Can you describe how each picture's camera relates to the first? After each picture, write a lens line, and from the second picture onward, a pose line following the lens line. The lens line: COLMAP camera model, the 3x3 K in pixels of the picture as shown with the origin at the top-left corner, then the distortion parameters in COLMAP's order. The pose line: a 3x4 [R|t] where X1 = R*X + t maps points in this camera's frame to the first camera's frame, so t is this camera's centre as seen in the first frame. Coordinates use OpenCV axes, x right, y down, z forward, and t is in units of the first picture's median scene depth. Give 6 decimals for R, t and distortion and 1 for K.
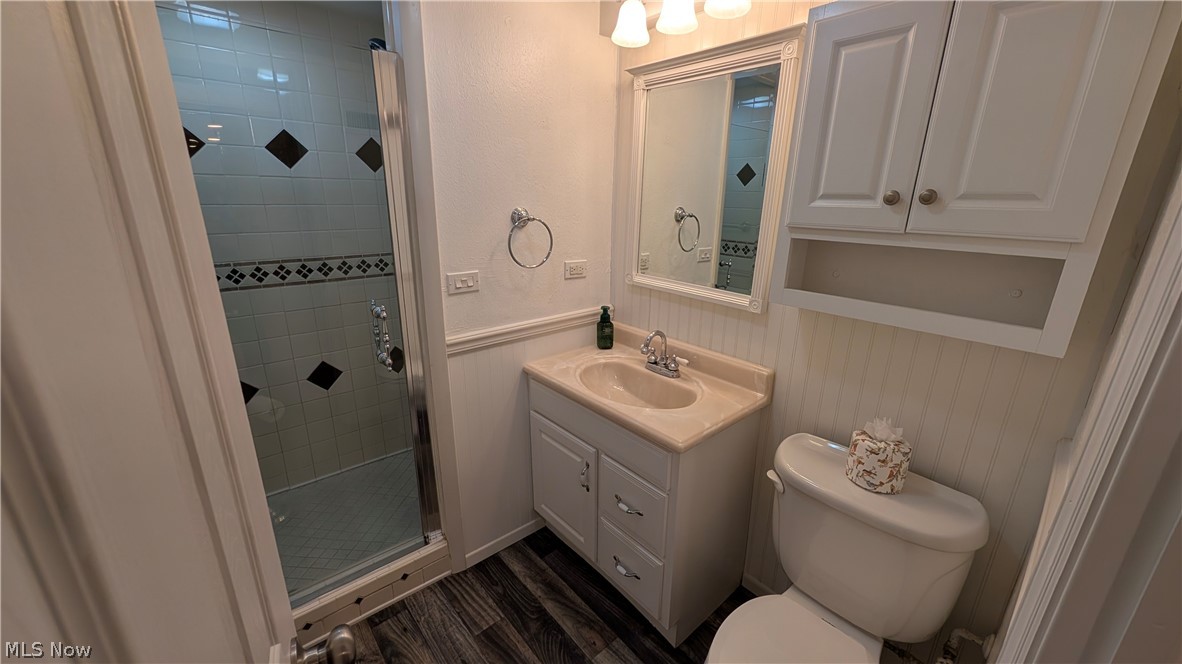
lens RADIAL K [[446.0, 0, 589.6], [0, 446.0, 333.8], [0, 0, 1]] dist [-0.001578, 0.000860]
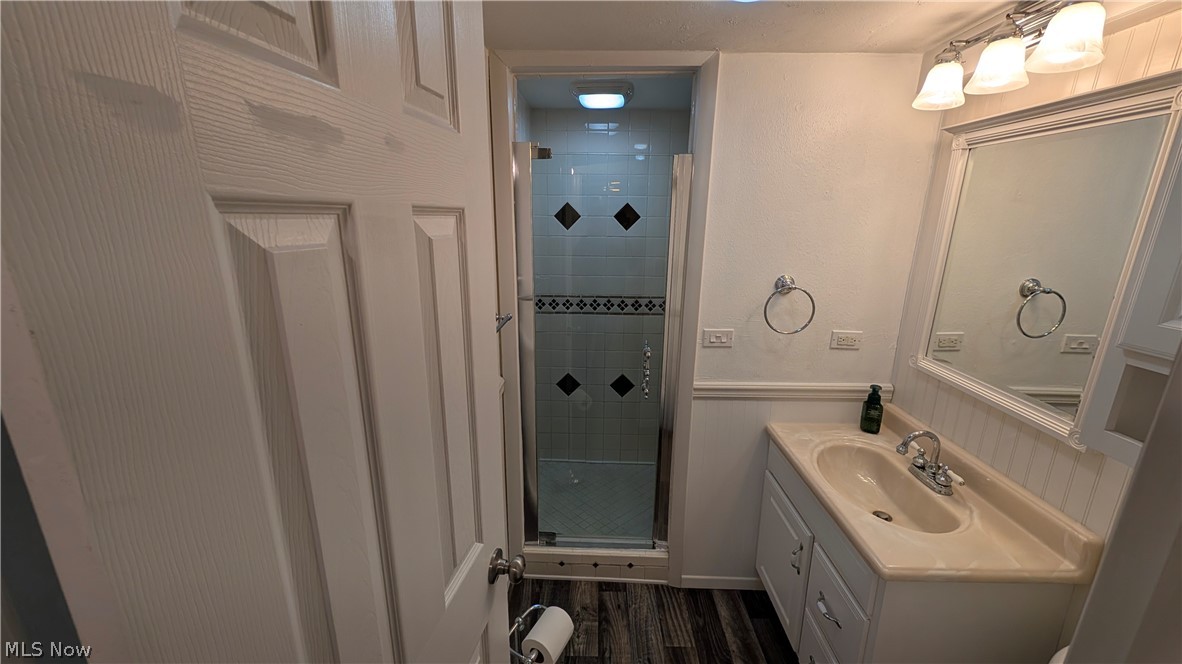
lens RADIAL K [[446.0, 0, 590.4], [0, 446.0, 331.0], [0, 0, 1]] dist [-0.001578, 0.000860]
pose [[0.737373, 0.156226, -0.657172, 0.207058], [-0.192041, 0.981226, 0.017784, -0.085193], [0.647612, 0.113090, 0.753531, -0.062230]]
